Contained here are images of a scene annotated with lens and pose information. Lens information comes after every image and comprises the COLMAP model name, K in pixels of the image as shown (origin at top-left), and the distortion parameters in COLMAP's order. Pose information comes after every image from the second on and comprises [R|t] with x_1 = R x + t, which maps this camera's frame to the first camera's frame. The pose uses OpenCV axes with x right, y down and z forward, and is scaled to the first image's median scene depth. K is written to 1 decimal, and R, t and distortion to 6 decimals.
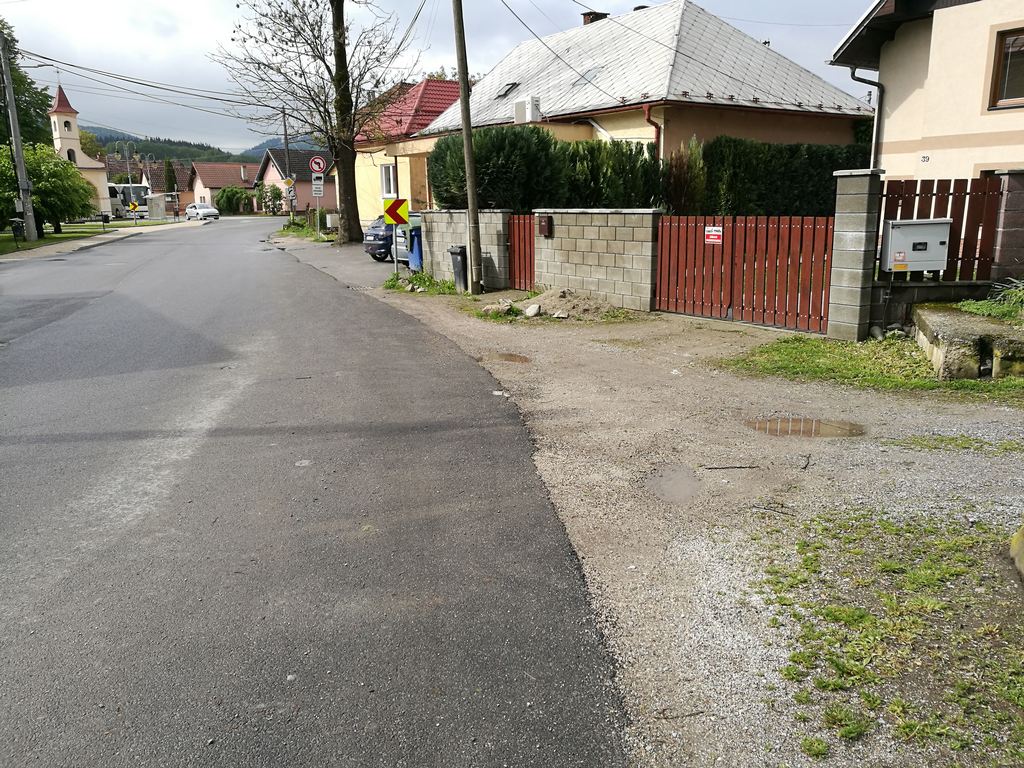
lens RADIAL K [[806.3, 0, 510.8], [0, 806.3, 404.9], [0, 0, 1]] dist [0.007952, 0.006708]
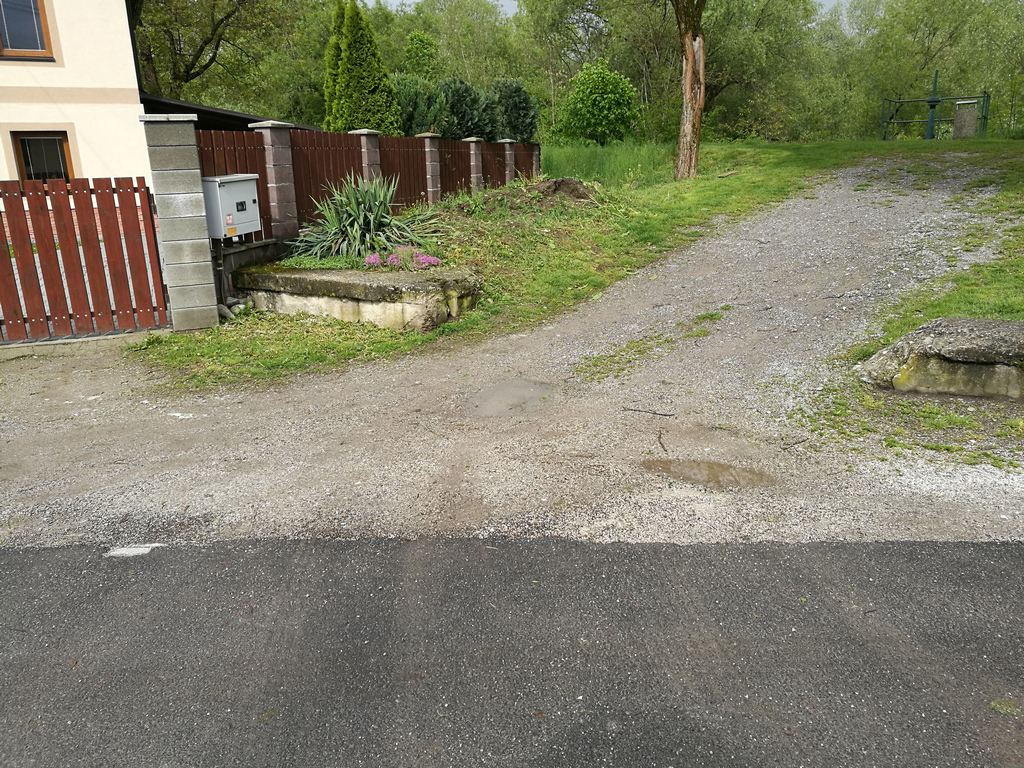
lens RADIAL K [[820.6, 0, 512.0], [0, 820.6, 384.0], [0, 0, 1]] dist [0.038664, 0.007133]
pose [[0.154439, -0.266578, 0.951359, -0.216721], [0.262584, 0.939356, 0.220588, -0.081986], [-0.952470, 0.215745, 0.215072, 0.343937]]
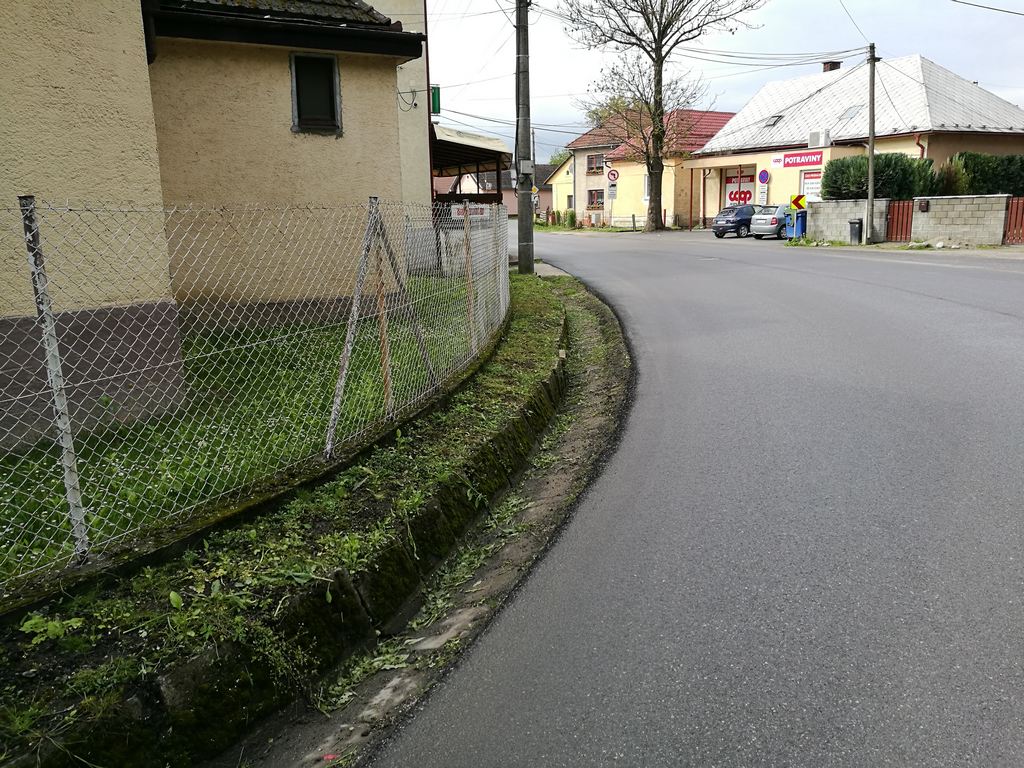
lens RADIAL K [[820.6, 0, 512.0], [0, 820.6, 384.0], [0, 0, 1]] dist [0.038664, 0.007133]
pose [[0.996918, 0.009540, -0.077867, -0.727050], [-0.012255, 0.999331, -0.034463, 0.263357], [0.077486, 0.035311, 0.996368, -0.962720]]
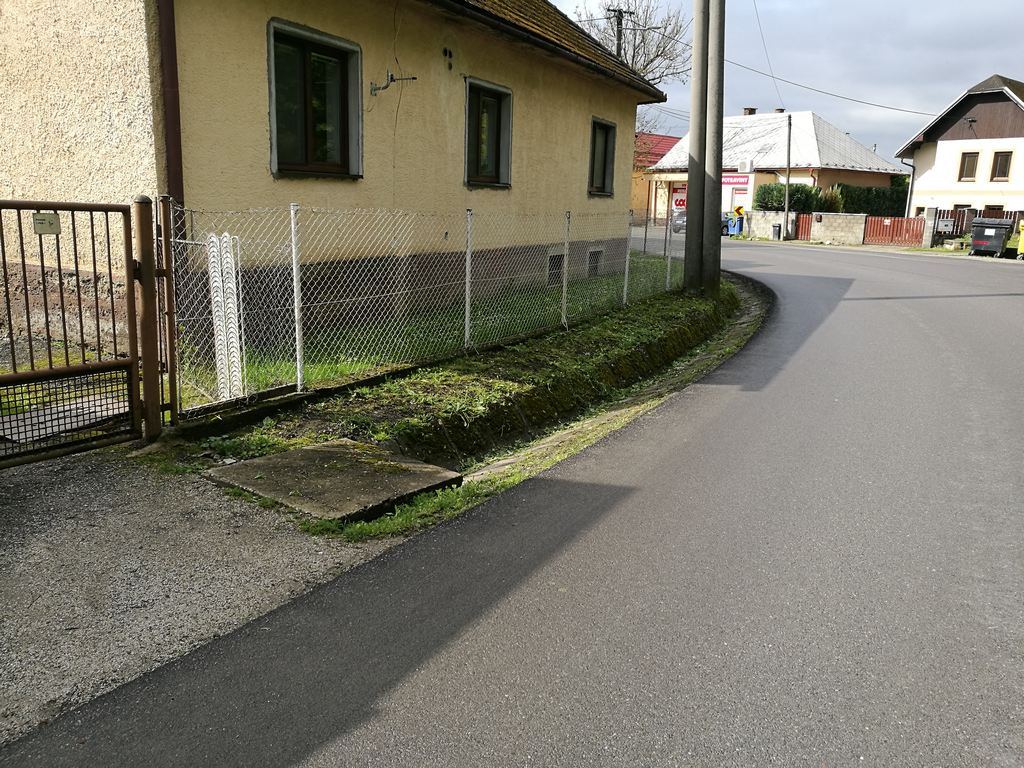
lens RADIAL K [[820.6, 0, 512.0], [0, 820.6, 384.0], [0, 0, 1]] dist [0.038664, 0.007133]
pose [[0.997561, 0.036848, 0.059274, -1.208755], [-0.035247, 0.998991, -0.027838, 0.506543], [-0.060240, 0.025681, 0.997853, -1.934840]]
